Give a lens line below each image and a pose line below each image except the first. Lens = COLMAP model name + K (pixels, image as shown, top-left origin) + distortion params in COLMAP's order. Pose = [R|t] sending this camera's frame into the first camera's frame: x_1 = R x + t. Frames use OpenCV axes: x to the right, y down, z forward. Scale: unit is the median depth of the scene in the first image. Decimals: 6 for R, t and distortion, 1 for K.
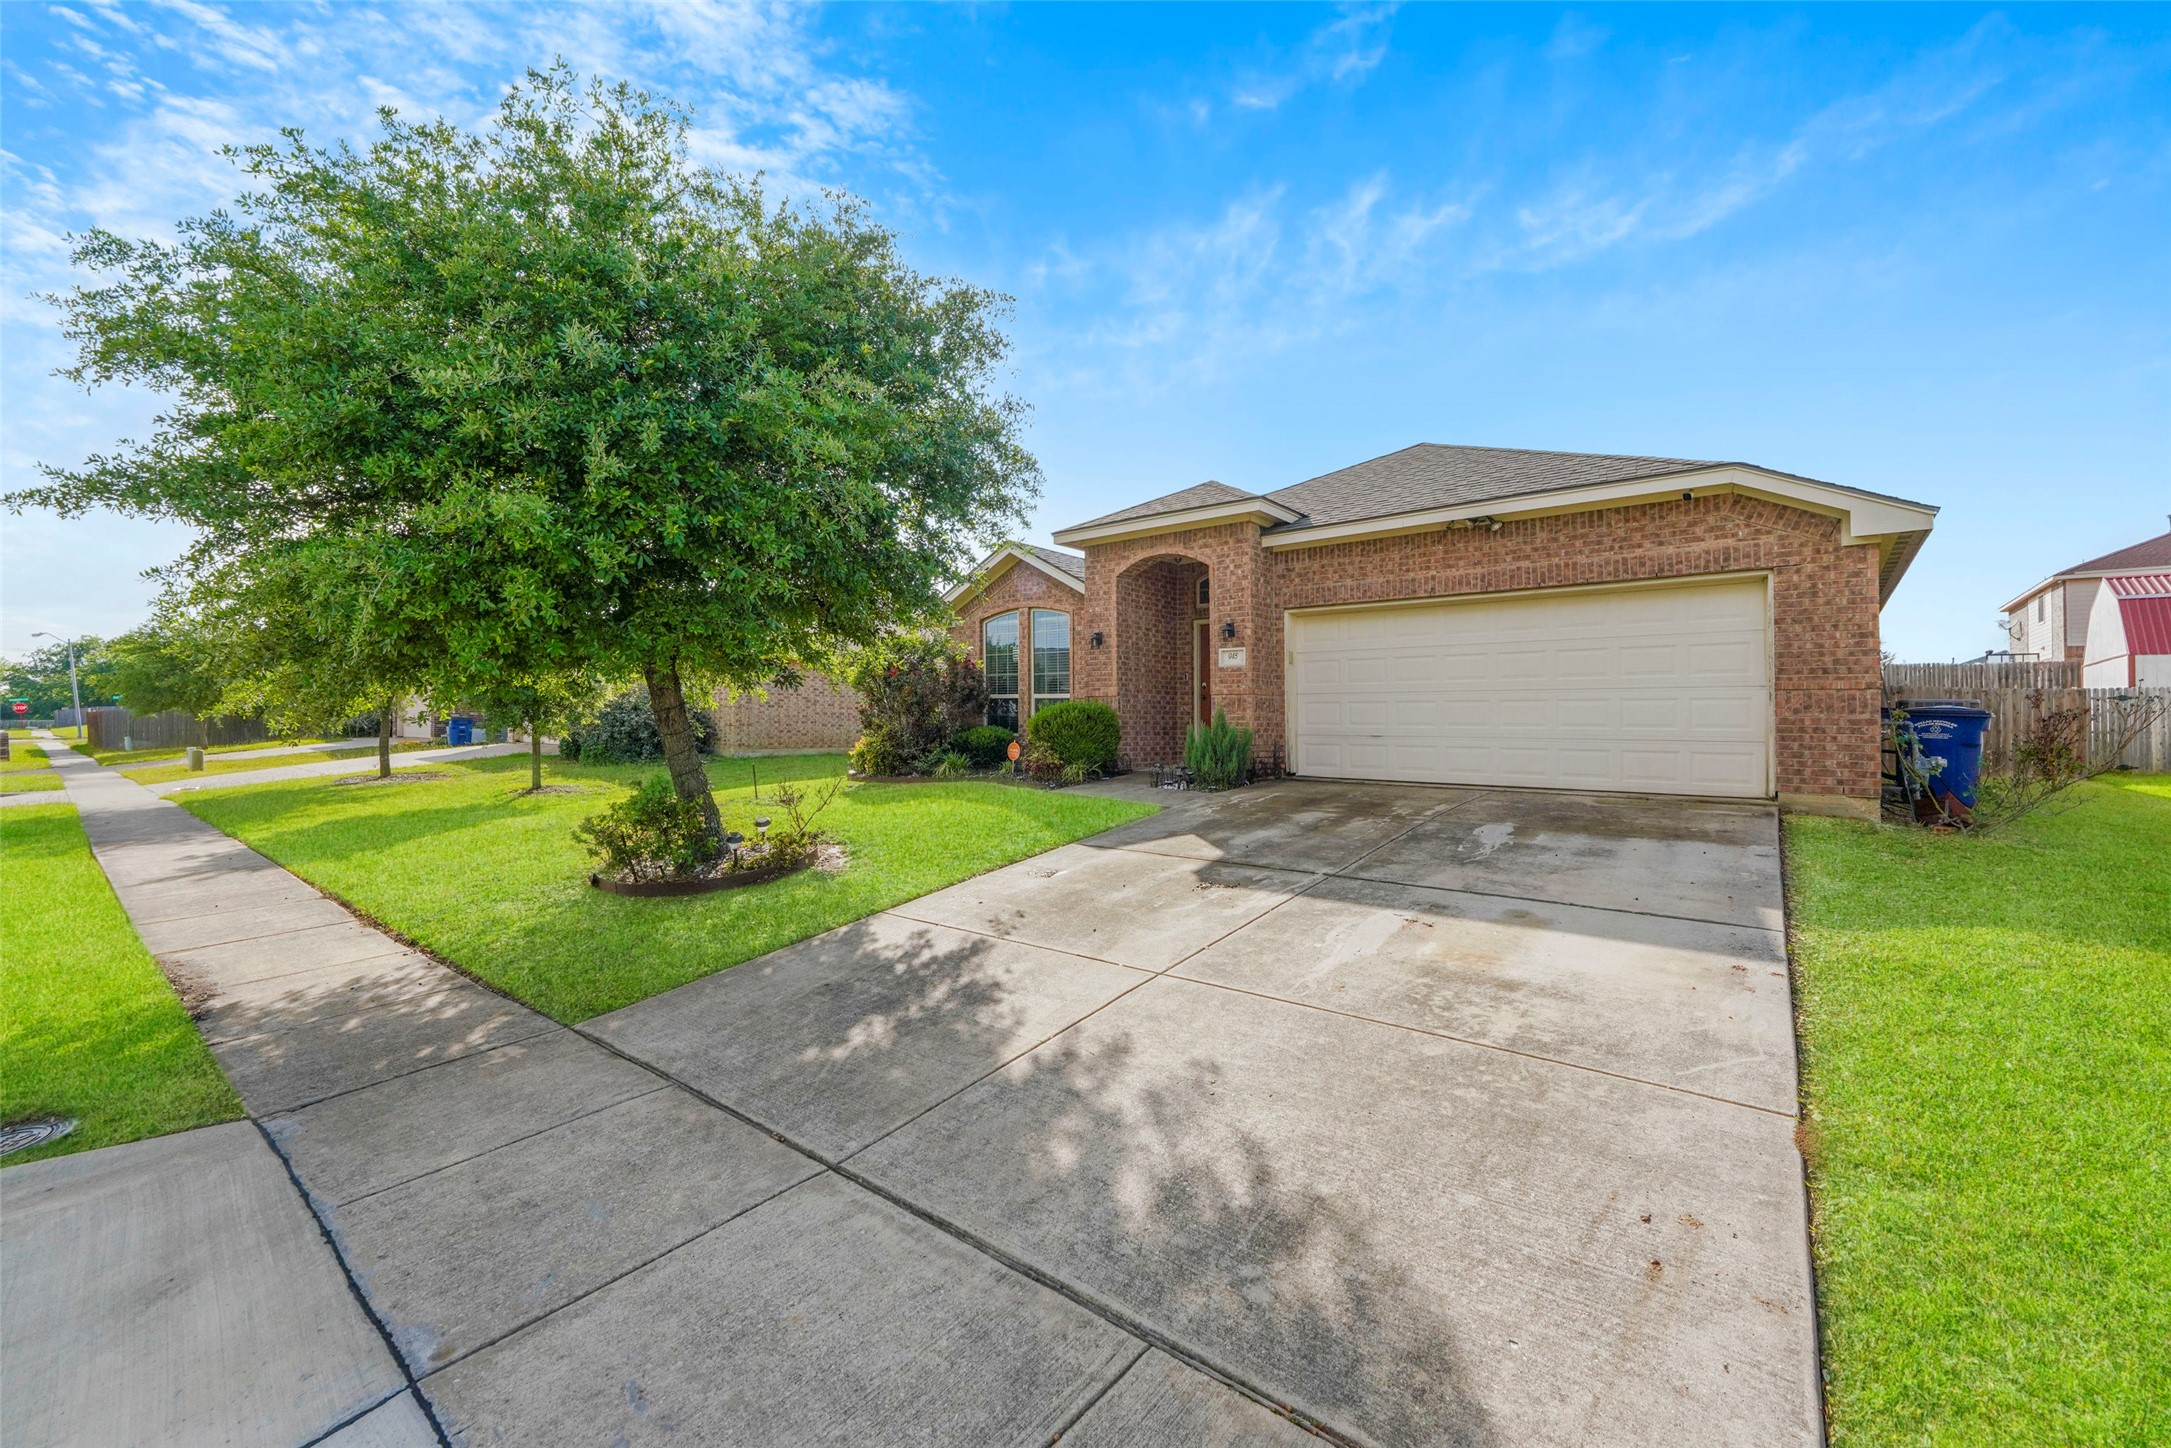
lens RADIAL K [[850.5, 0, 1095.3], [0, 850.5, 673.6], [0, 0, 1]] dist [0.007870, -0.000988]
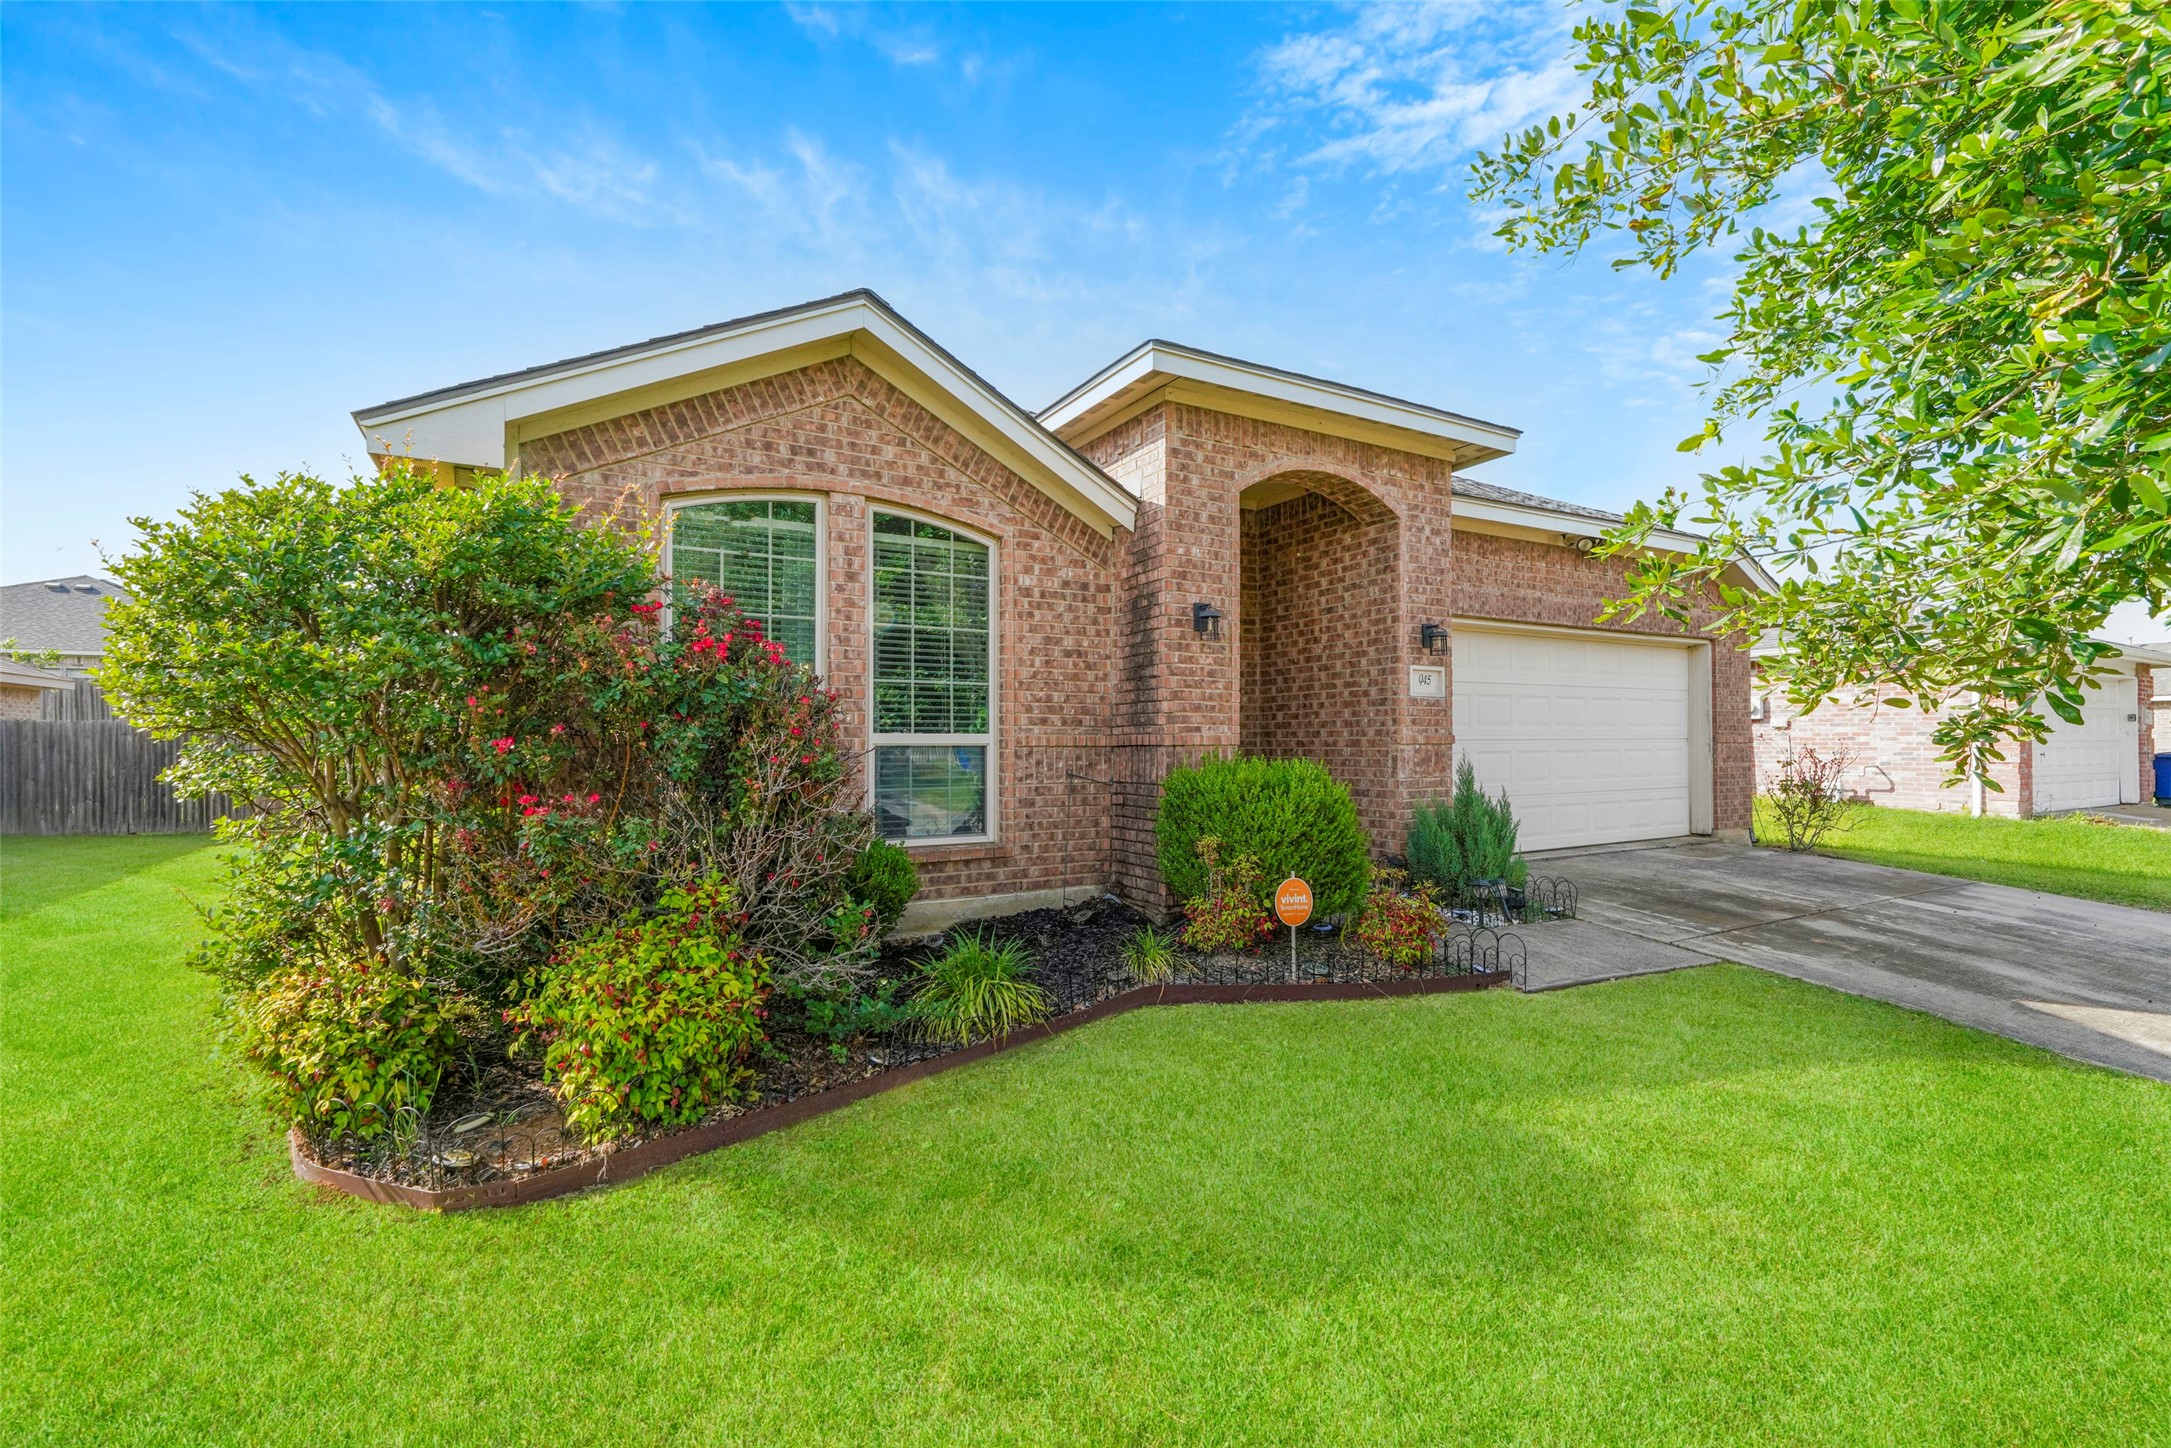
lens RADIAL K [[930.1, 0, 1066.5], [0, 930.1, 705.8], [0, 0, 1]] dist [0.016794, -0.003190]
pose [[0.371729, 0.031609, 0.927803, -0.602553], [-0.042746, 0.998943, -0.016906, 0.021629], [-0.927357, -0.033375, 0.372687, 1.112870]]
